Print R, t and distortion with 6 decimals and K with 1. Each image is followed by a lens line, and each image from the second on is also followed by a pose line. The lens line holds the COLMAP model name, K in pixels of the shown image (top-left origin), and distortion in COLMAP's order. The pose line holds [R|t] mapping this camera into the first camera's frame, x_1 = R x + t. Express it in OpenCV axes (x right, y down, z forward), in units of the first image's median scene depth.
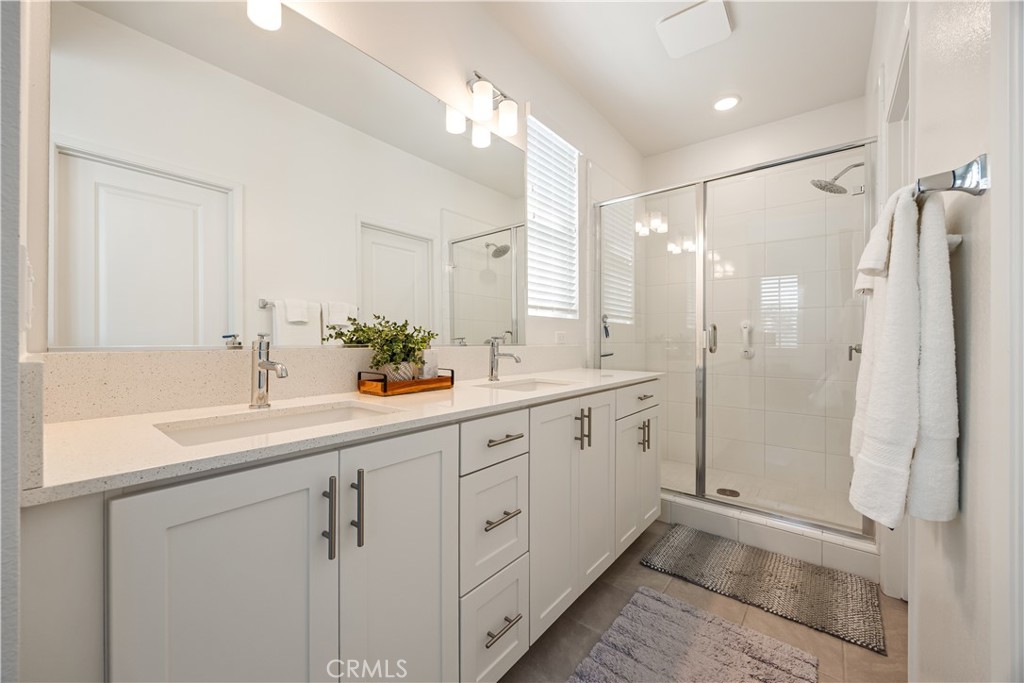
lens RADIAL K [[394.1, 0, 512.0], [0, 394.1, 341.5], [0, 0, 1]] dist [-0.002606, -0.000077]
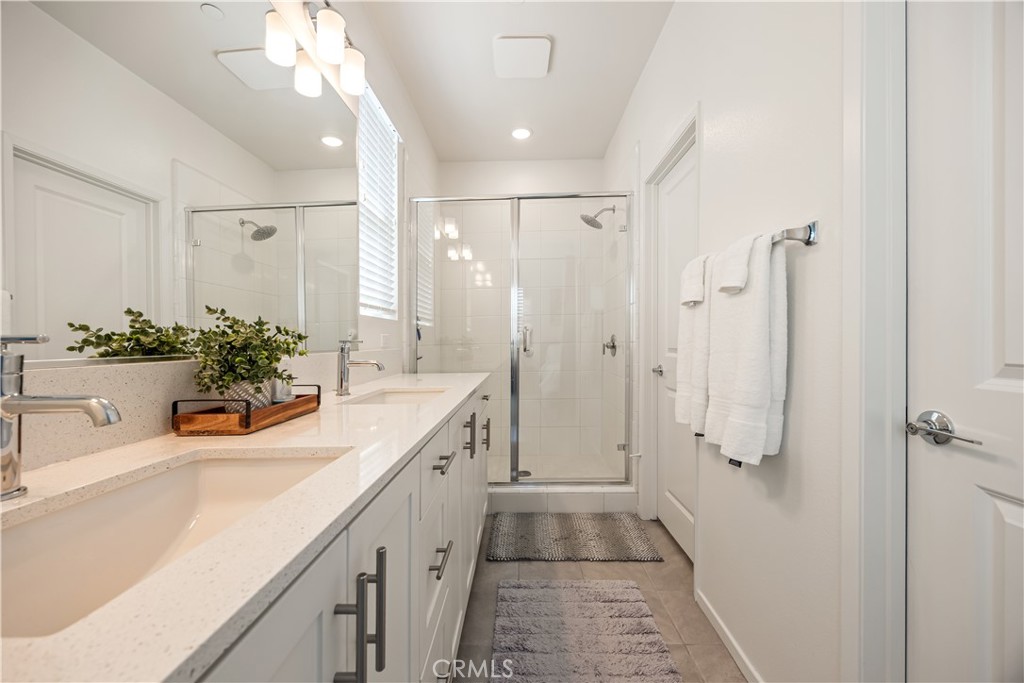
lens RADIAL K [[395.2, 0, 511.4], [0, 395.2, 344.9], [0, 0, 1]] dist [-0.003358, -0.000237]
pose [[0.792090, -0.021558, 0.610023, -0.244335], [0.021485, 0.999742, 0.007433, -0.001320], [-0.610026, 0.007218, 0.792349, 0.149469]]
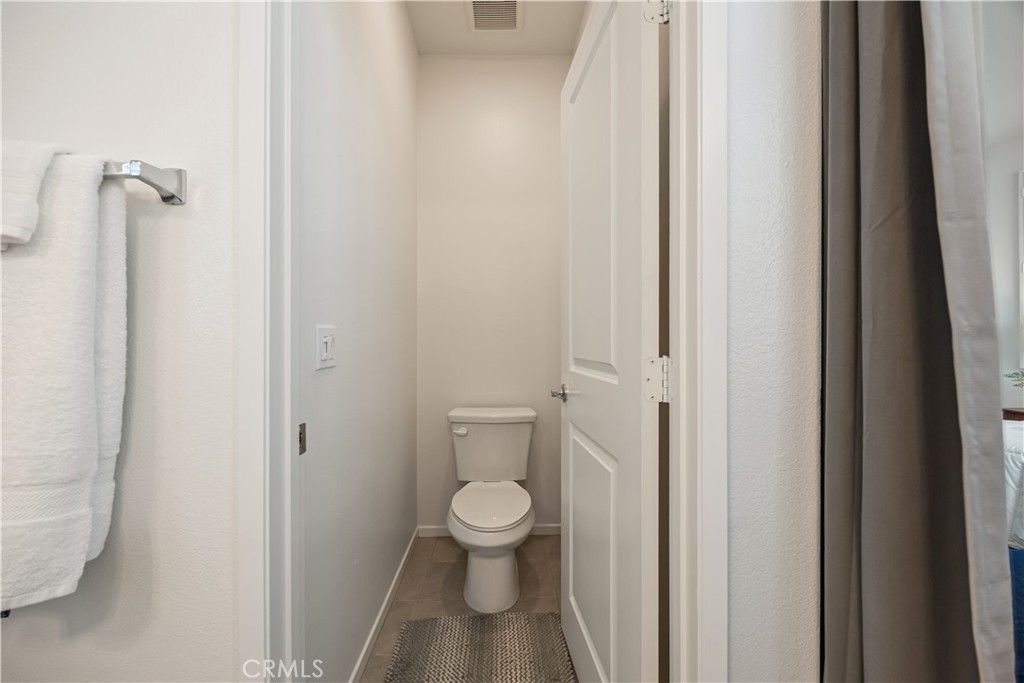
lens RADIAL K [[409.0, 0, 510.4], [0, 409.0, 352.7], [0, 0, 1]] dist [-0.001138, -0.000105]
pose [[-0.650571, -0.011748, 0.759354, -0.064183], [-0.000387, 0.999885, 0.015138, 0.000734], [-0.759445, 0.009554, -0.650501, 0.328806]]
